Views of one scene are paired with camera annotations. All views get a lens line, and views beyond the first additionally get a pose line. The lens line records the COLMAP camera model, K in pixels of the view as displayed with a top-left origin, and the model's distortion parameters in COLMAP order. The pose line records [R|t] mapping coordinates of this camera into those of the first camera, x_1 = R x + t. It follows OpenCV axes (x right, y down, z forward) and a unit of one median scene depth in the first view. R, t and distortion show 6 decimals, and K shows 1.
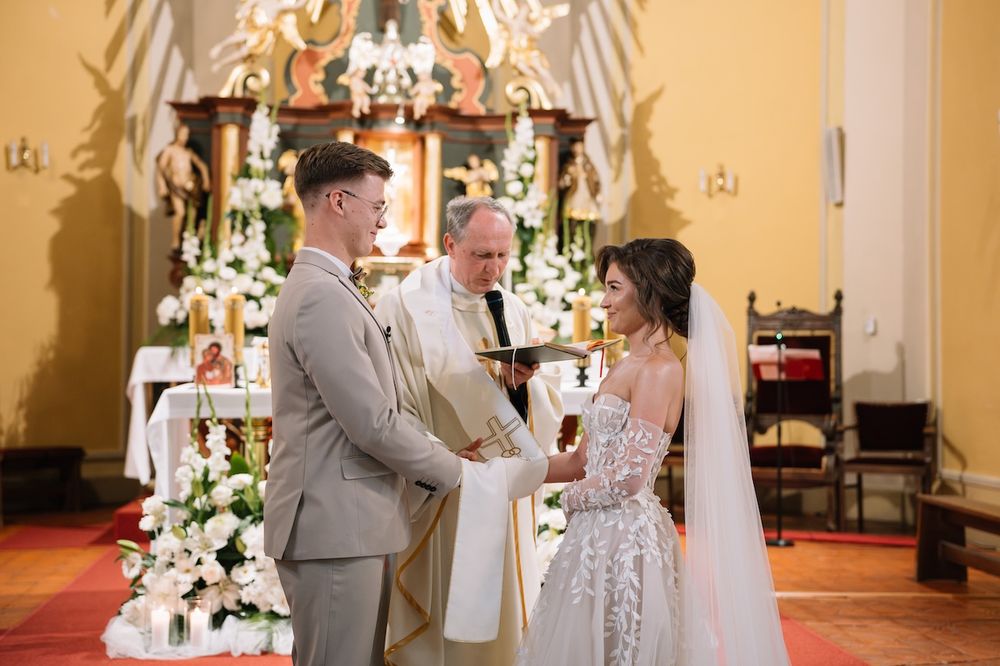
lens RADIAL K [[1392.9, 0, 522.1], [0, 1392.9, 333.5], [0, 0, 1]] dist [-0.007826, 0.891992]
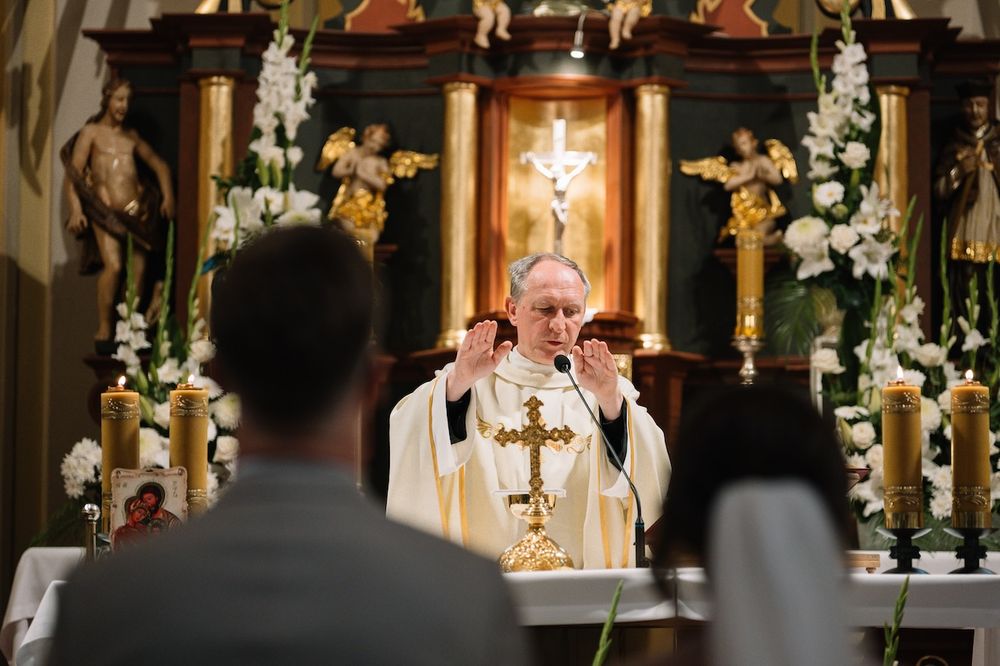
lens RADIAL K [[3466.4, 0, 500.0], [0, 3466.4, 333.0], [0, 0, 1]] dist [-0.097448, -0.107183]
pose [[0.990008, -0.015432, -0.140163, 0.046470], [0.003664, 0.996473, -0.083836, 0.034611], [0.140962, 0.082484, 0.986573, -0.122860]]
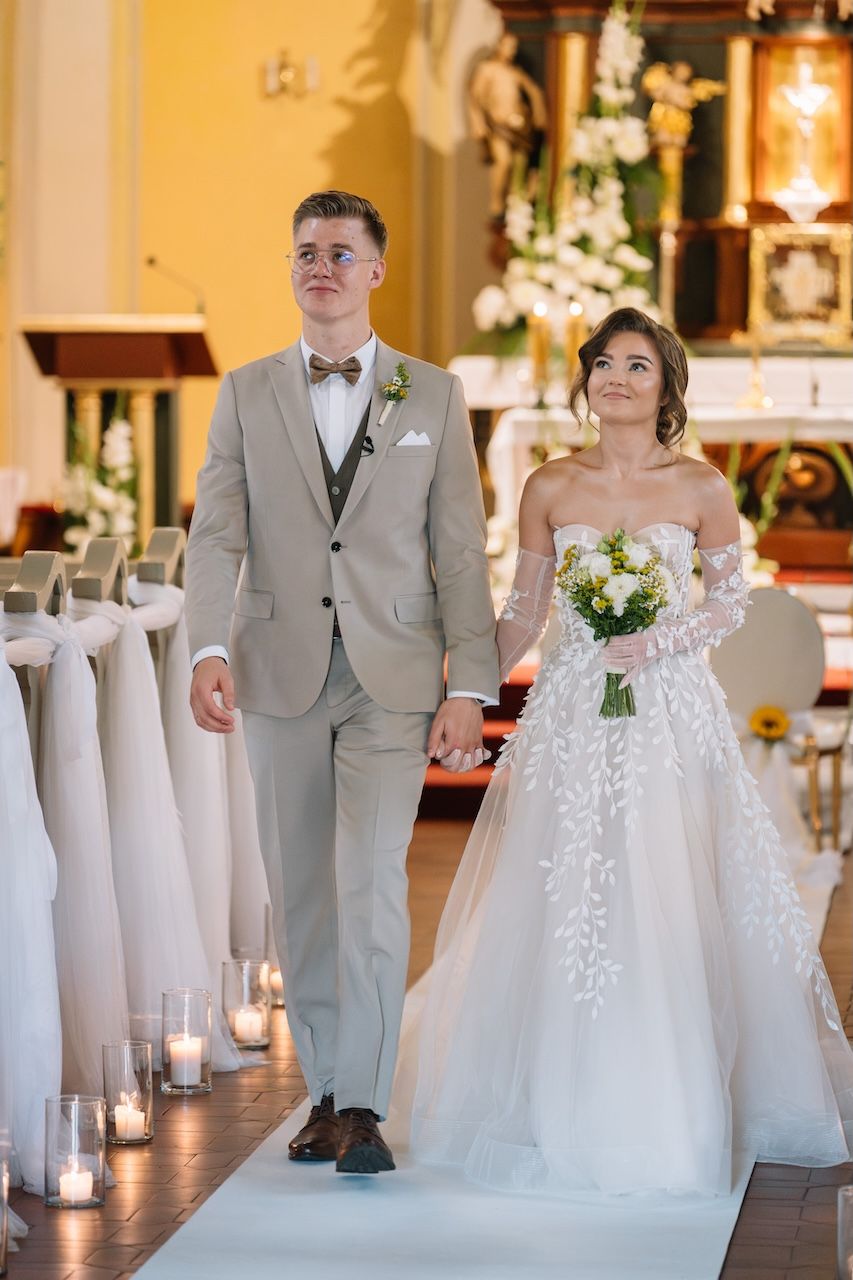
lens RADIAL K [[5046.9, 0, 426.5], [0, 5046.9, 640.0], [0, 0, 1]] dist [0.010780, 0.618090]
pose [[0.971597, 0.011472, -0.236364, 0.318872], [0.006855, 0.997041, 0.076571, -0.043821], [0.236543, -0.076017, 0.968643, -1.480250]]
